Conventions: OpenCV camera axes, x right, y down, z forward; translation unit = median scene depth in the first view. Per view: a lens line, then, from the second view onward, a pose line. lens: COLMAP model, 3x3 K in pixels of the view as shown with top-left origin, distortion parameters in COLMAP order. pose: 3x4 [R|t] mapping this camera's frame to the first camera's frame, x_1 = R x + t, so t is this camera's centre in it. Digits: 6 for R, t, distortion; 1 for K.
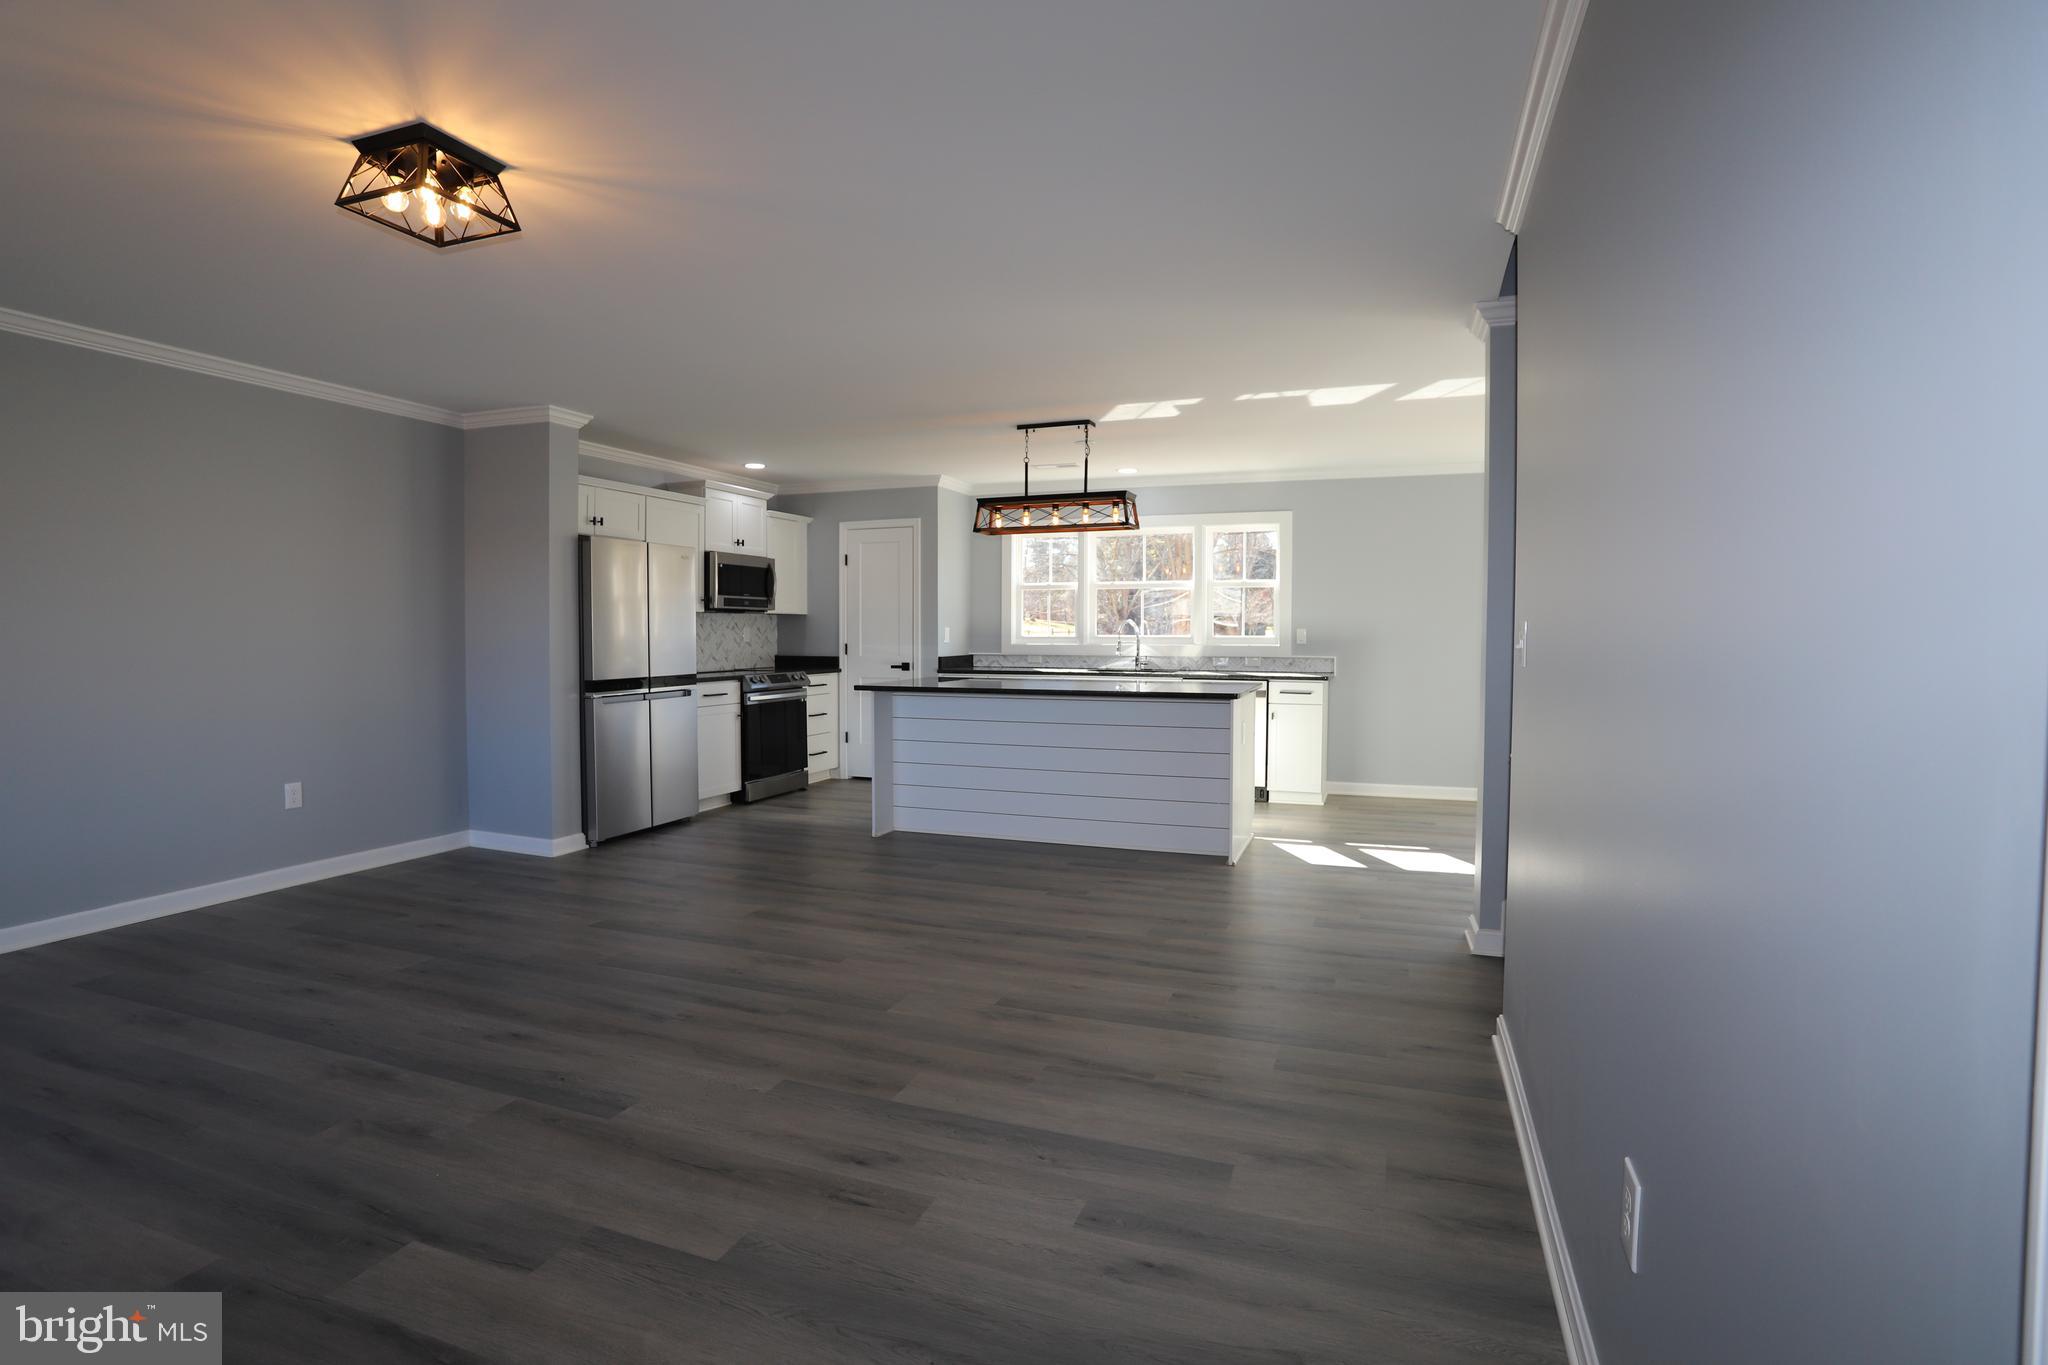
lens RADIAL K [[997.0, 0, 1017.9], [0, 997.0, 669.2], [0, 0, 1]] dist [-0.099343, 0.051564]
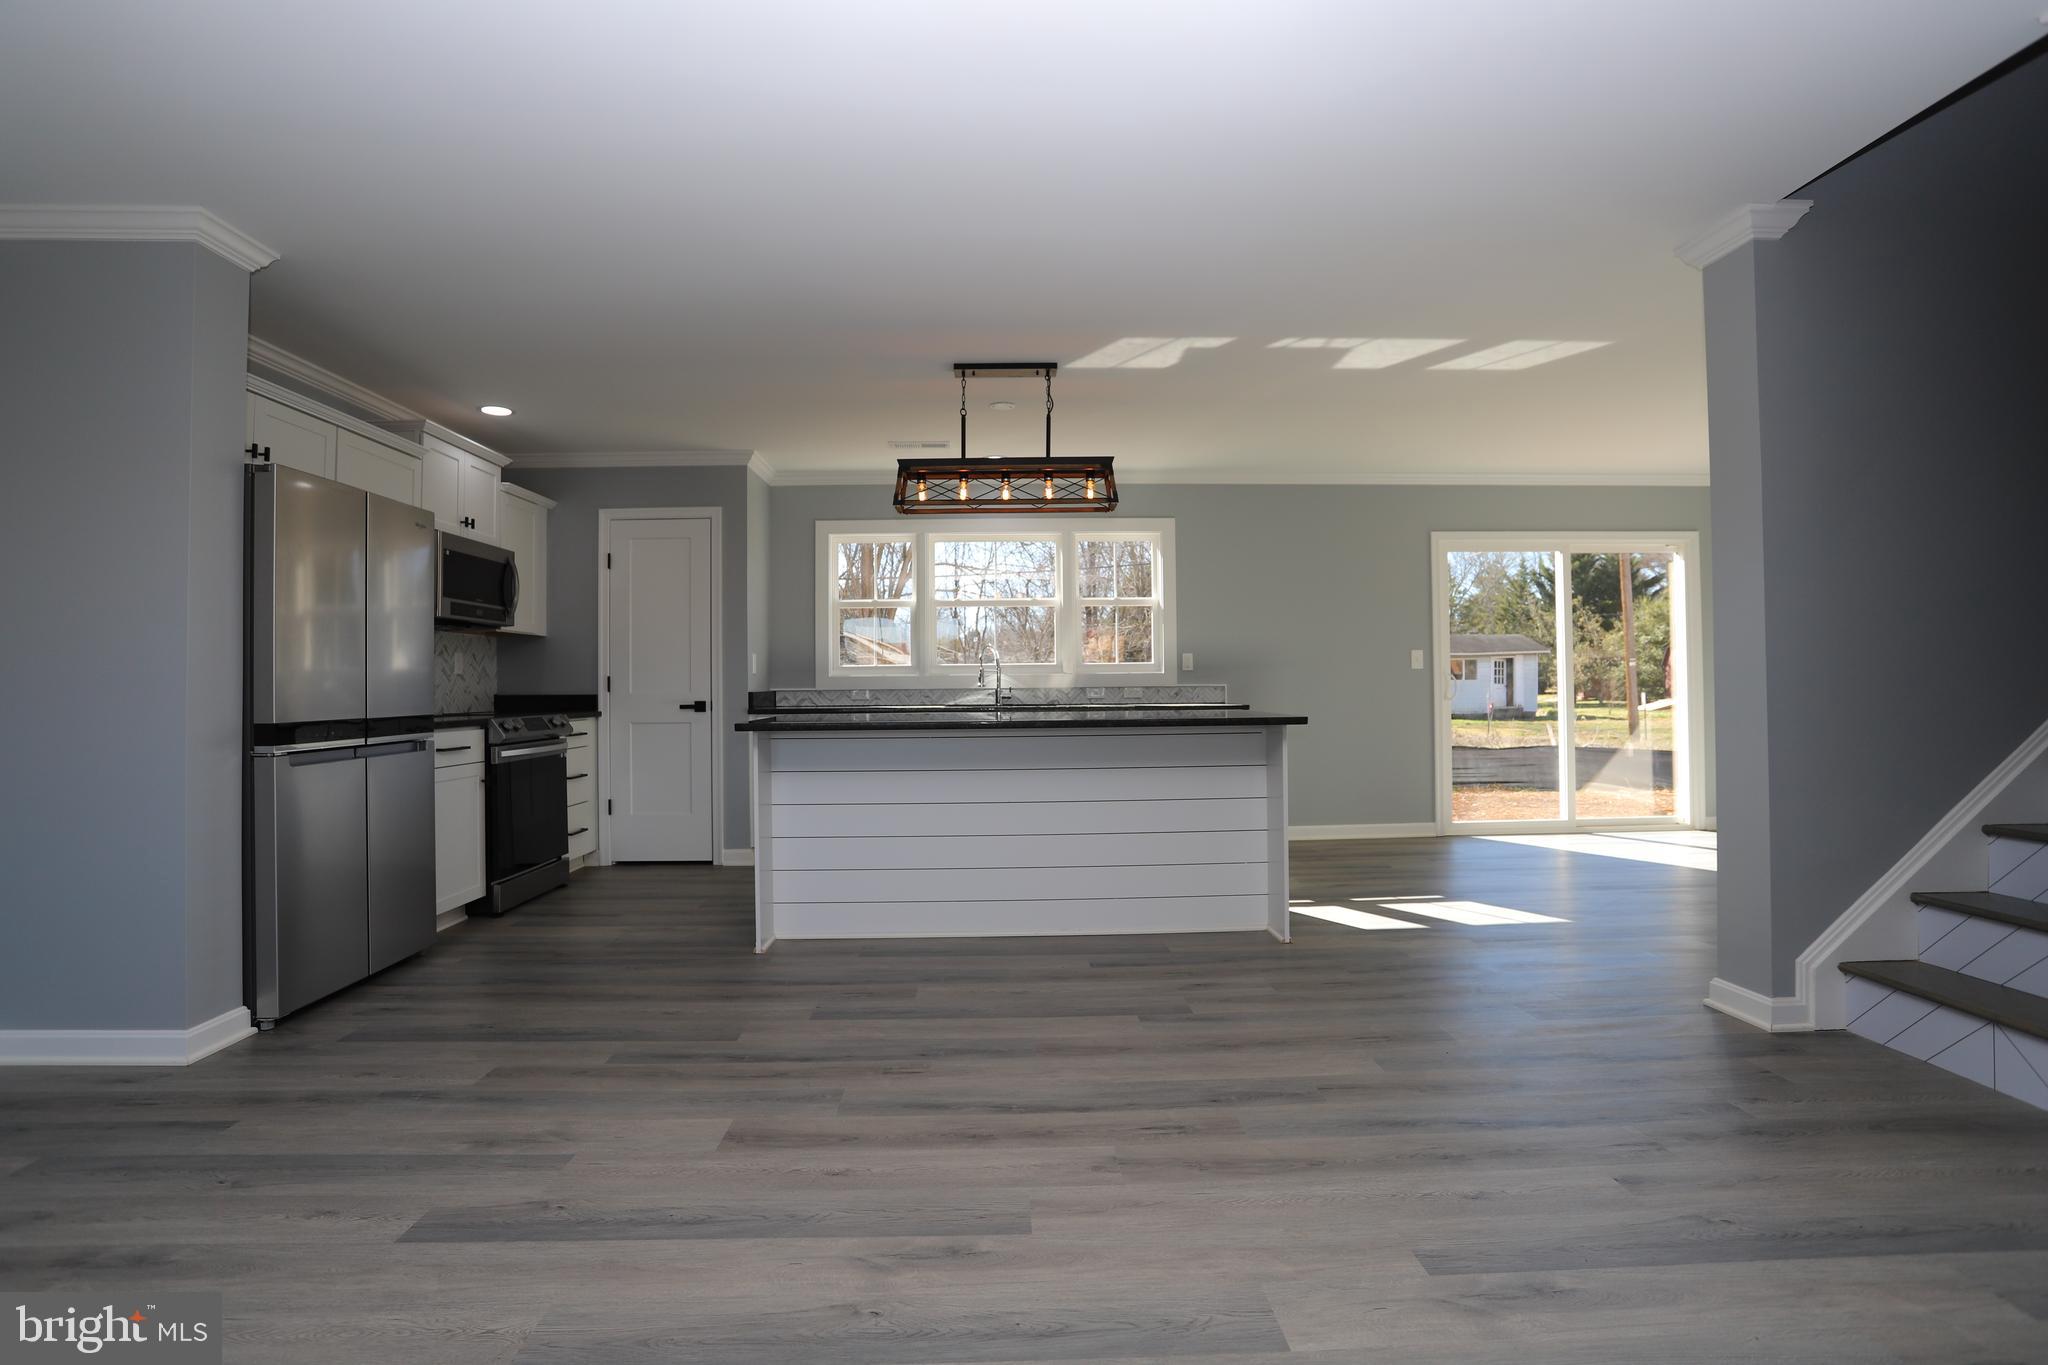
lens RADIAL K [[995.2, 0, 1011.9], [0, 995.2, 668.9], [0, 0, 1]] dist [-0.070330, 0.026753]
pose [[0.926376, -0.004331, 0.376574, -0.240658], [0.025604, 0.998345, -0.051504, 0.018190], [-0.375728, 0.057354, 0.924954, 0.324786]]
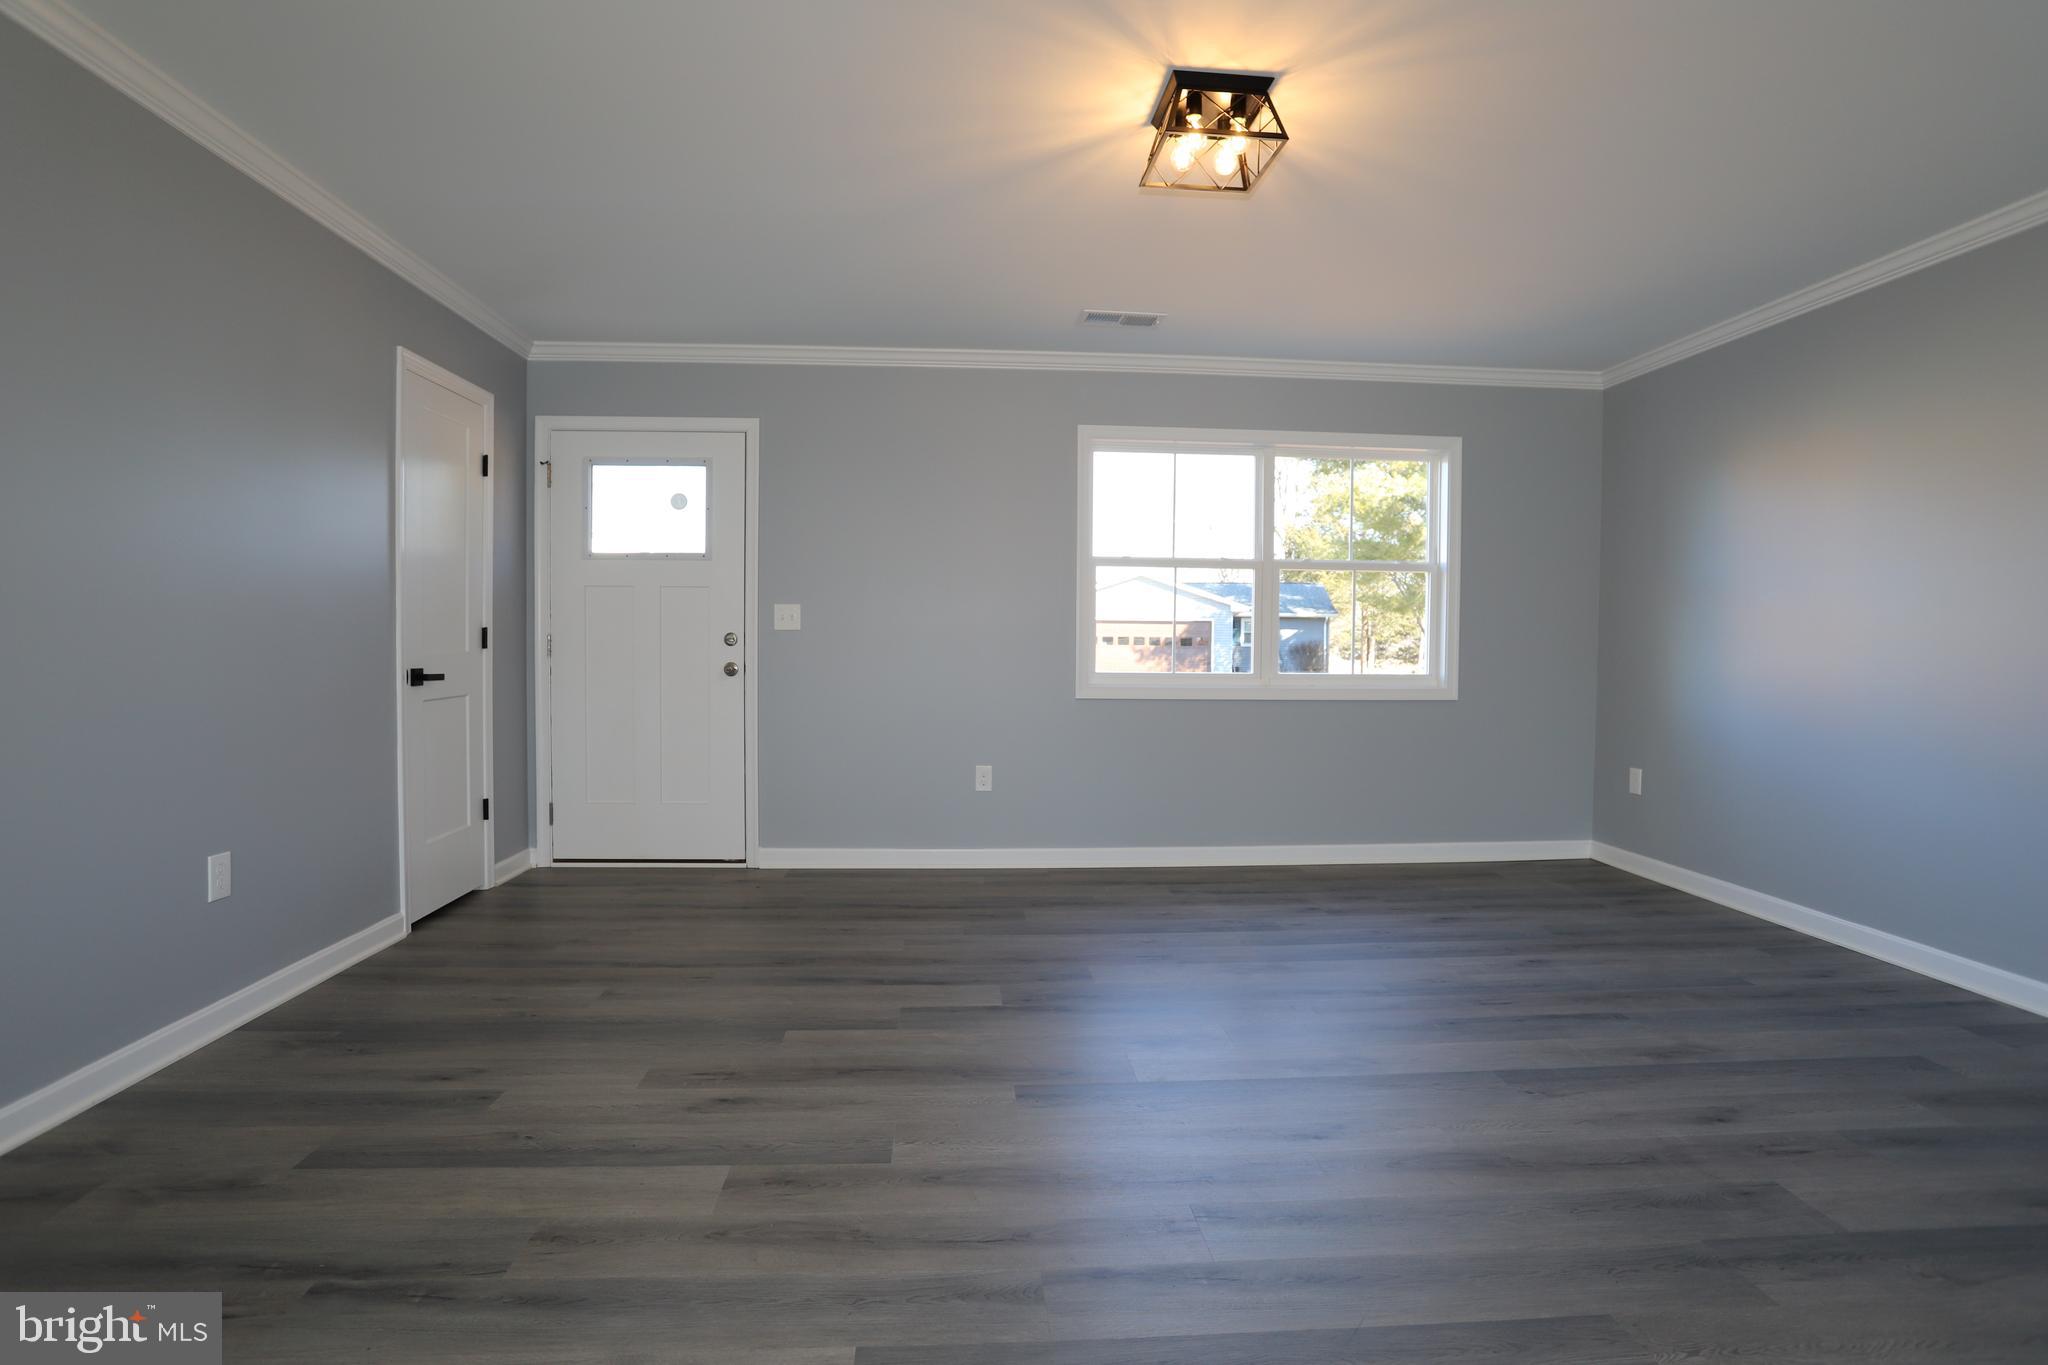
lens RADIAL K [[991.6, 0, 1025.4], [0, 991.6, 661.0], [0, 0, 1]] dist [-0.070679, 0.027129]
pose [[-0.906298, 0.001370, -0.422636, -0.007279], [-0.024605, 0.998128, 0.056000, -0.007242], [0.421921, 0.061151, -0.904568, 0.820839]]
